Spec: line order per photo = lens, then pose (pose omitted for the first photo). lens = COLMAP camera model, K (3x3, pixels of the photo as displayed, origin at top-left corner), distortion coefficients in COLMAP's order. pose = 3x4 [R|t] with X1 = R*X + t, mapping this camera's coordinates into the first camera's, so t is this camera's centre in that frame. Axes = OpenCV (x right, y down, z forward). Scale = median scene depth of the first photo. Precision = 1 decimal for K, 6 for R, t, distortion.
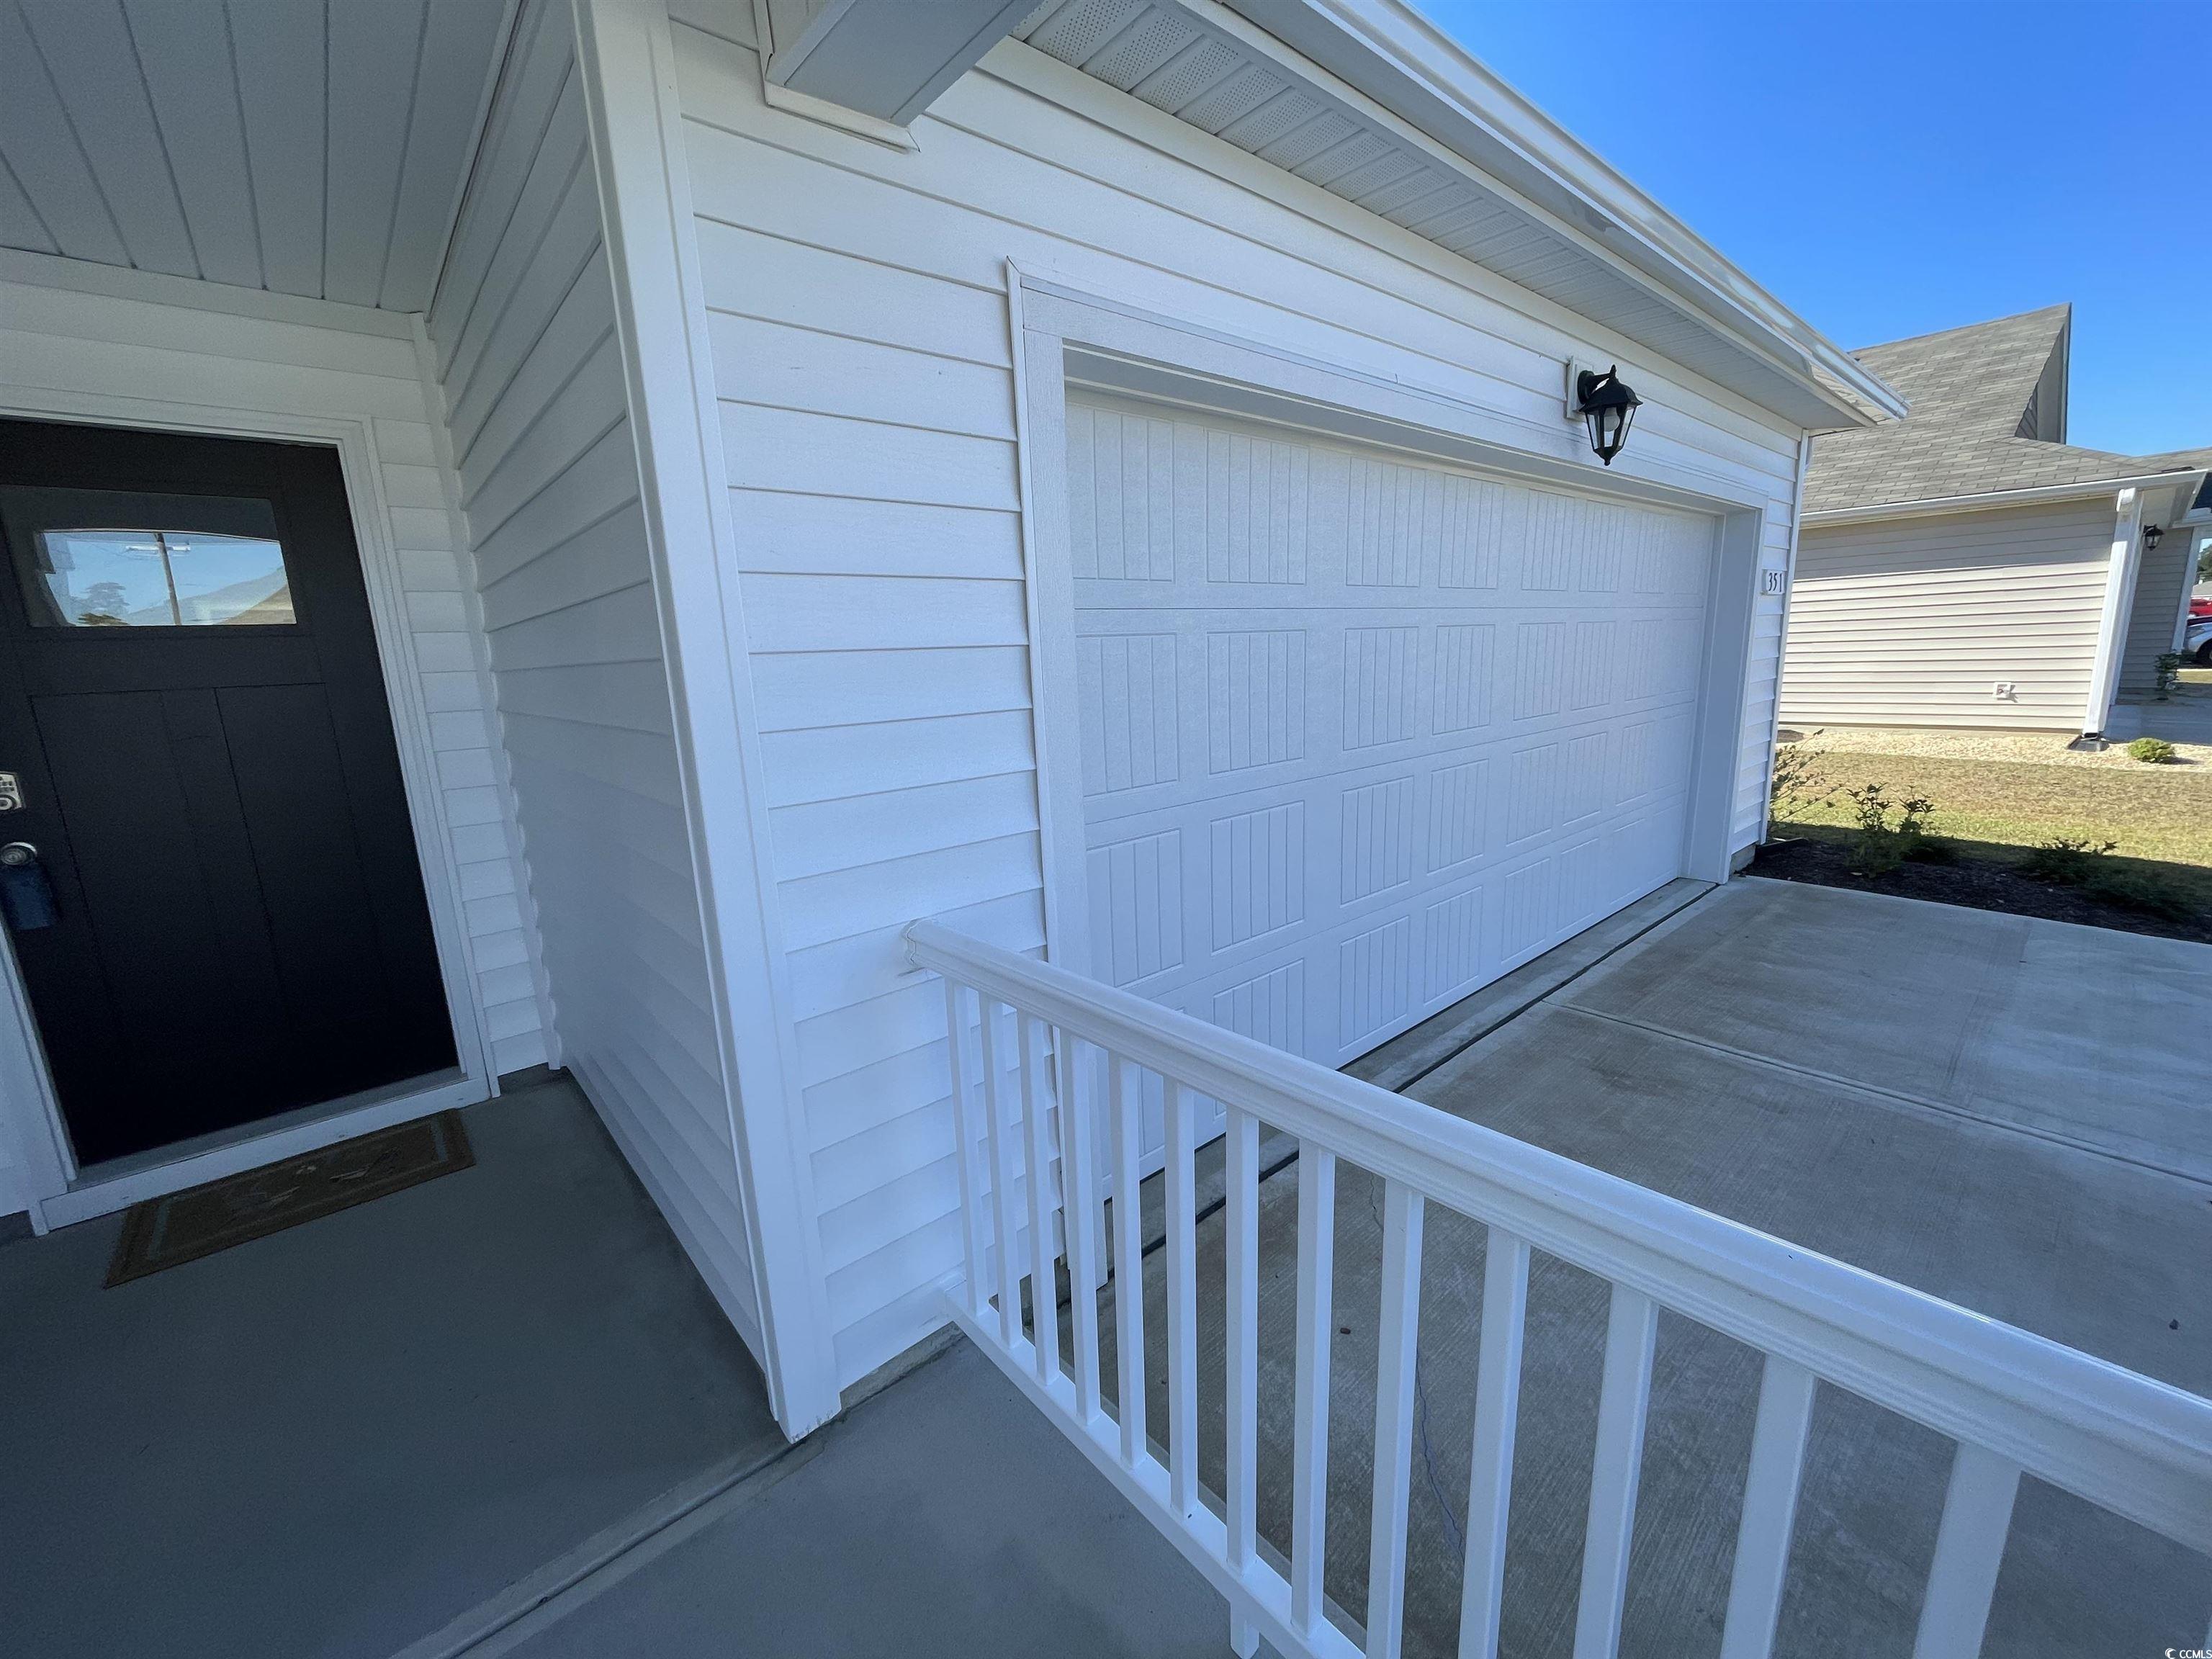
lens RADIAL K [[895.3, 0, 1106.0], [0, 895.3, 829.5], [0, 0, 1]] dist [-0.002106, -0.000657]
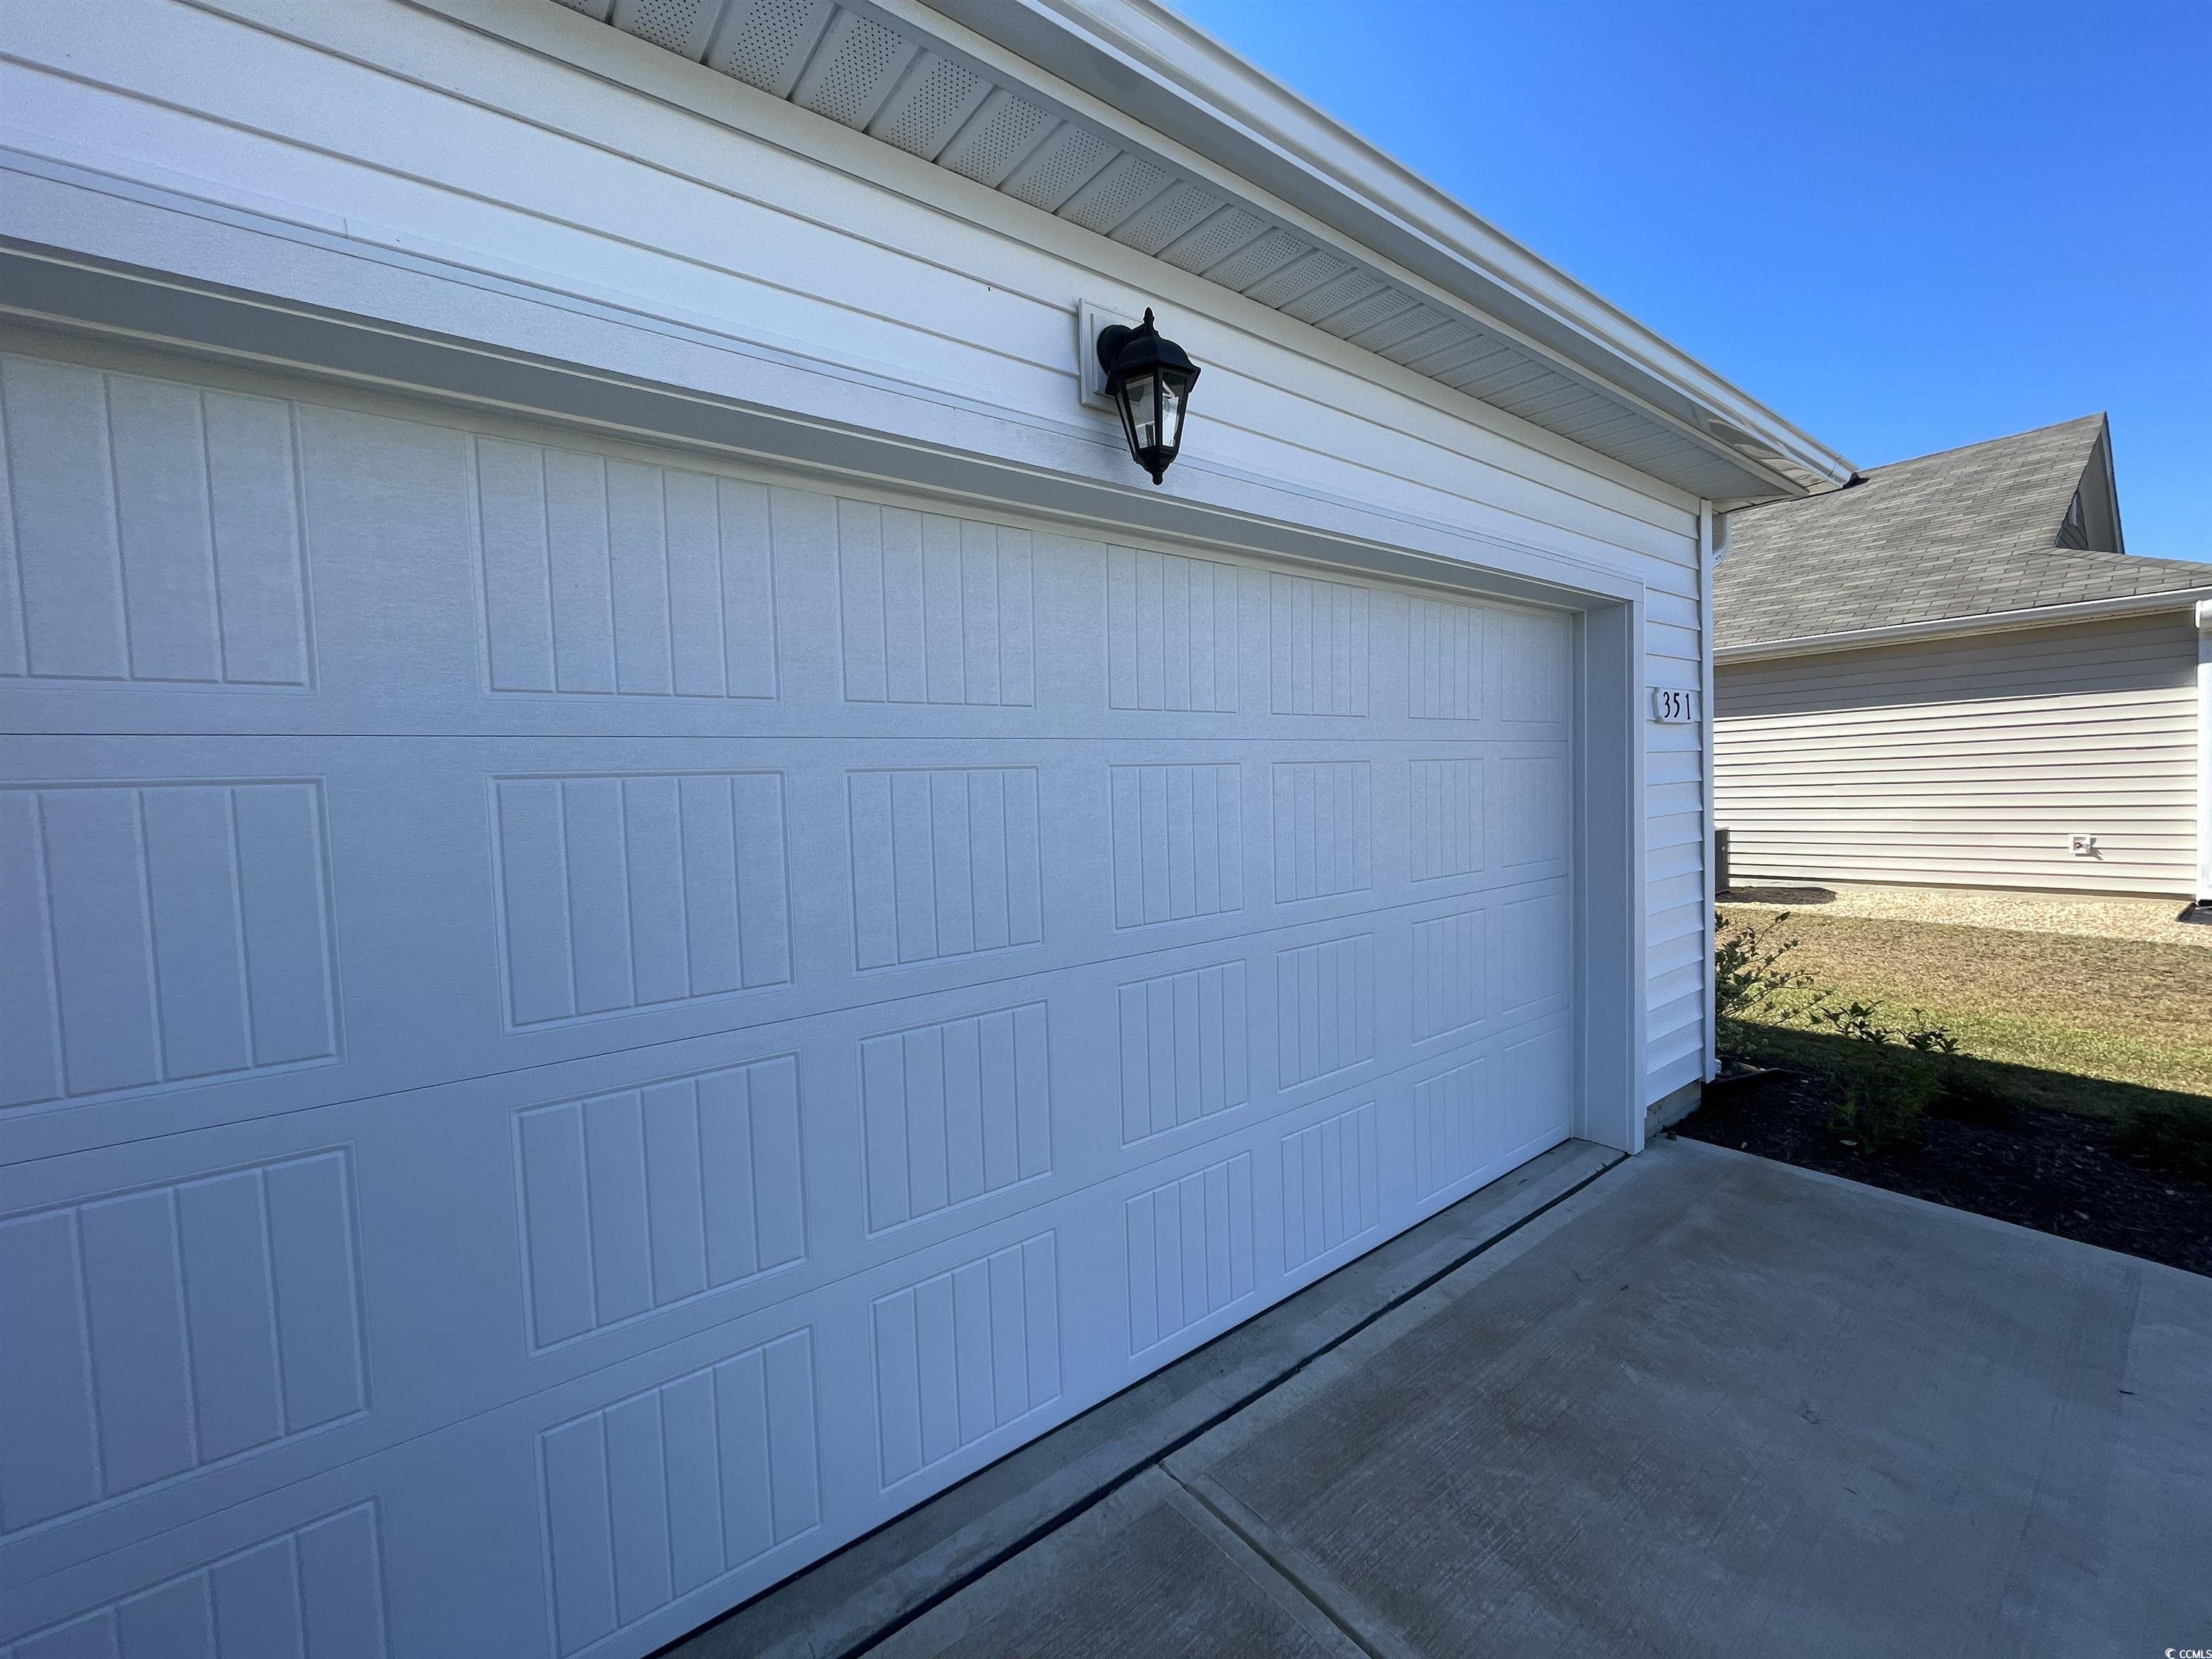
lens RADIAL K [[895.3, 0, 1106.0], [0, 895.3, 829.5], [0, 0, 1]] dist [-0.002106, -0.000657]
pose [[0.998141, 0.006809, -0.060569, 0.300261], [-0.015708, 0.988910, -0.147683, -0.062233], [0.058892, 0.148360, 0.987178, 0.260769]]
